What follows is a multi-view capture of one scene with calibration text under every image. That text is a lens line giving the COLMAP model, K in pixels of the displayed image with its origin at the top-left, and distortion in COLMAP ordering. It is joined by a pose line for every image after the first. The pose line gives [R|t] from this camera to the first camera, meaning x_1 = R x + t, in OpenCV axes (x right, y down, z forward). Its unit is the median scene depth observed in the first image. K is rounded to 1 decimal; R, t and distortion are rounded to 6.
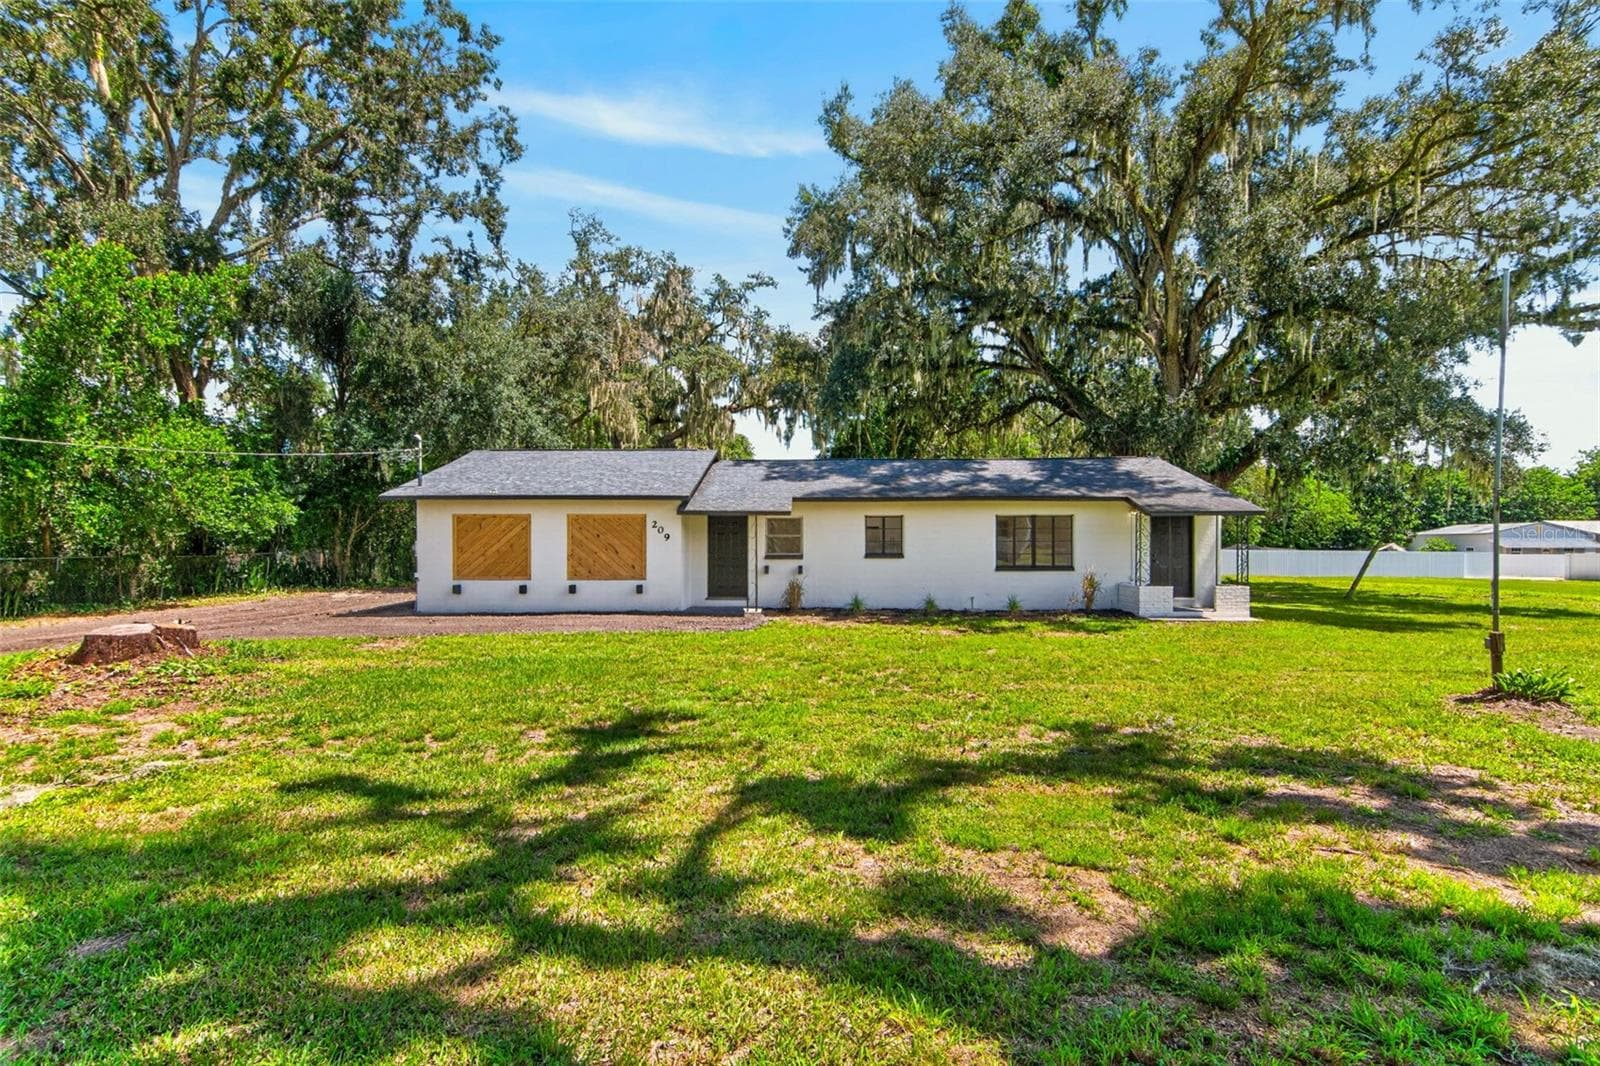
lens RADIAL K [[773.3, 0, 799.1], [0, 773.3, 534.7], [0, 0, 1]] dist [0.012517, -0.002057]
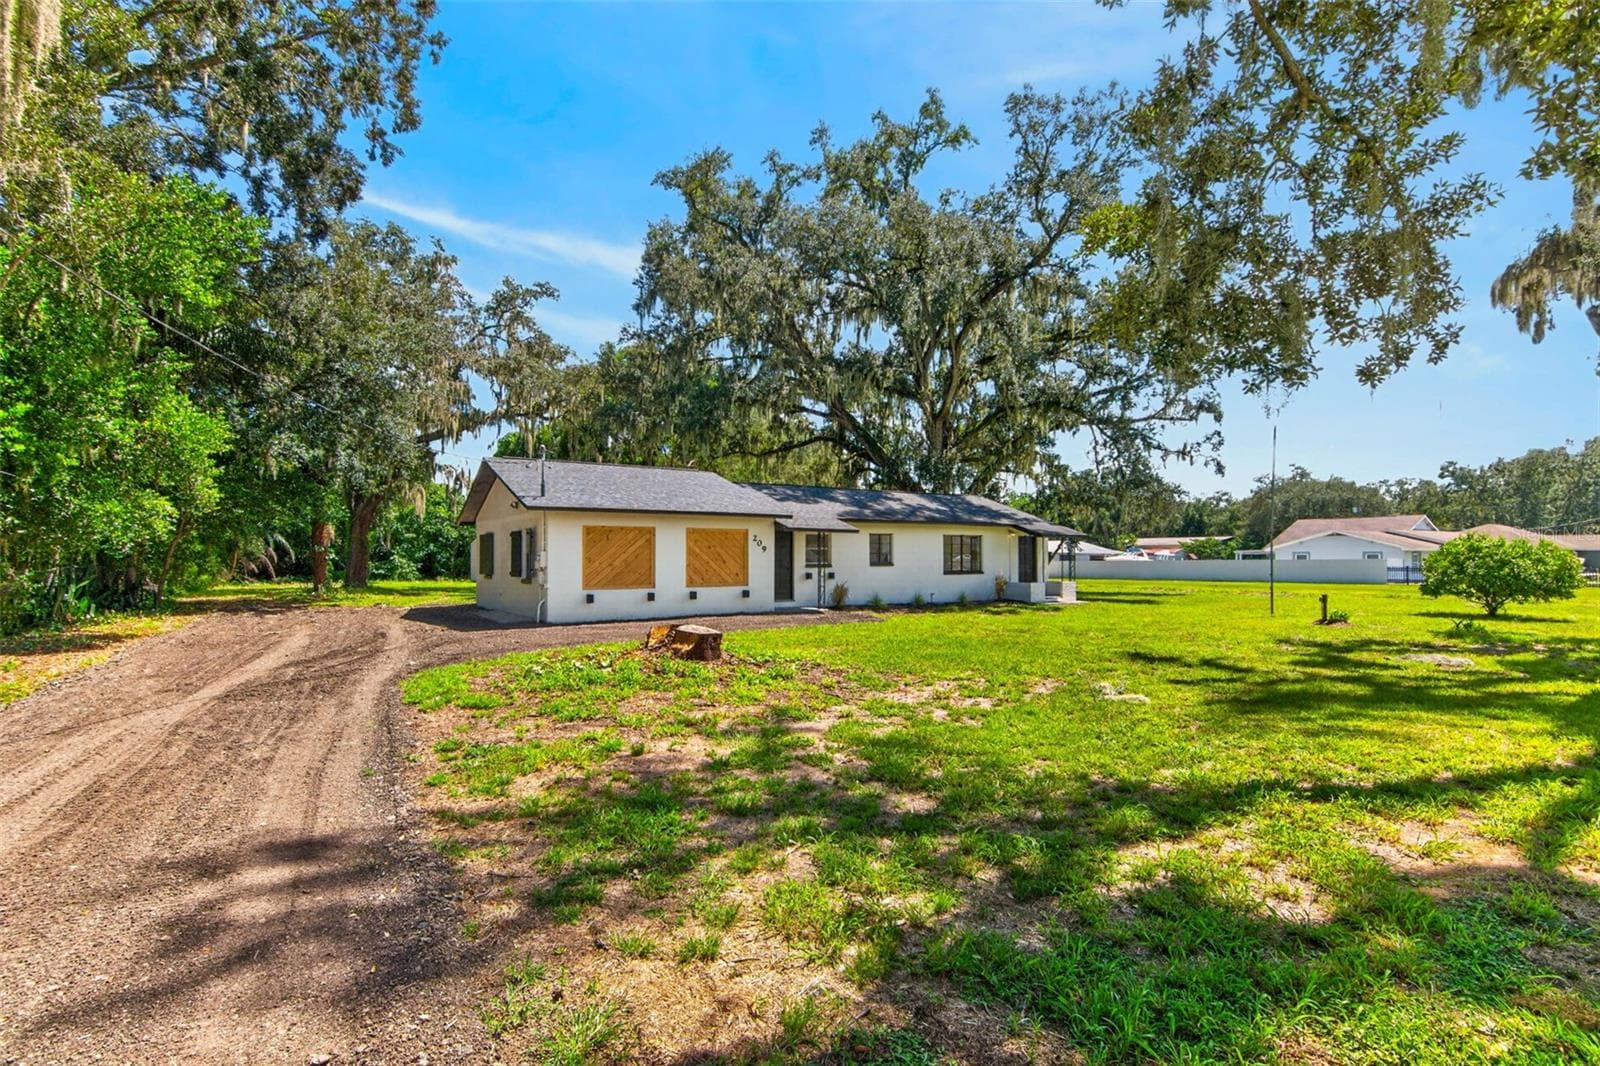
lens RADIAL K [[773.3, 0, 797.6], [0, 773.3, 538.4], [0, 0, 1]] dist [0.012517, -0.002057]
pose [[0.823737, 0.013407, 0.566813, -0.751620], [-0.007766, 0.999893, -0.012365, 0.000807], [-0.566919, 0.005784, 0.823753, -0.002470]]
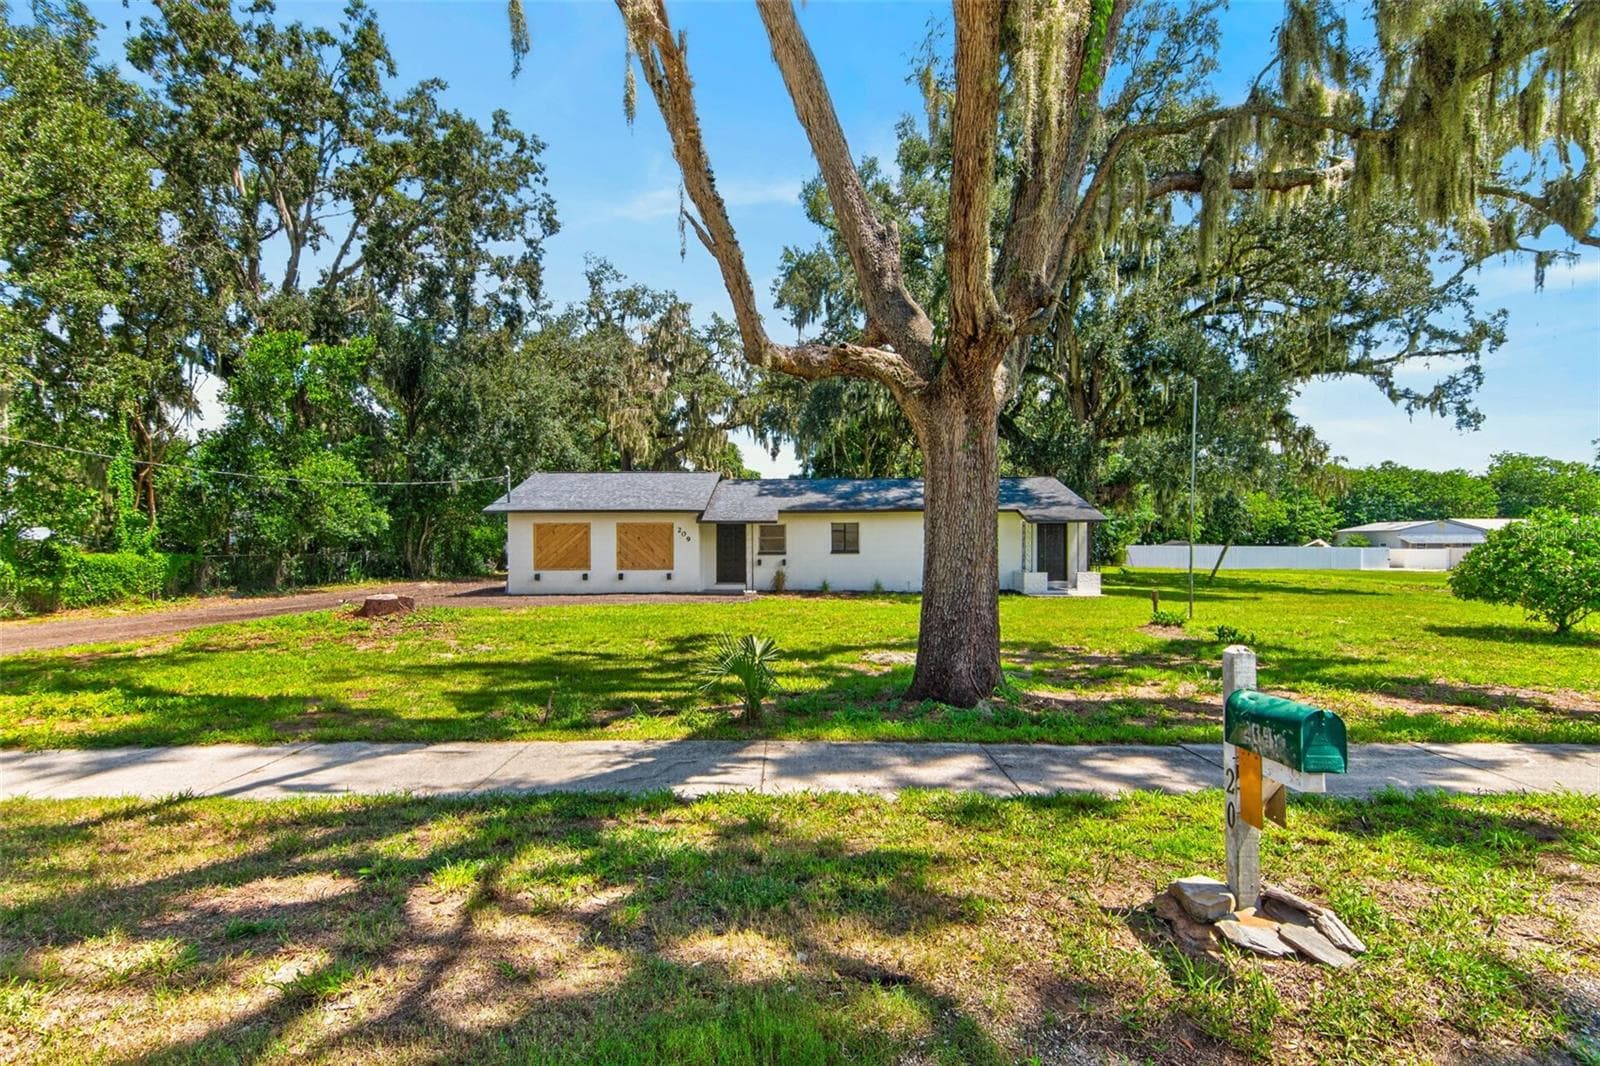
lens RADIAL K [[751.1, 0, 797.7], [0, 751.1, 540.6], [0, 0, 1]] dist [0.014794, -0.000190]
pose [[0.999858, -0.003239, 0.016509, 0.003612], [0.003054, 0.999932, 0.011220, -0.008419], [-0.016544, -0.011168, 0.999801, -0.336959]]
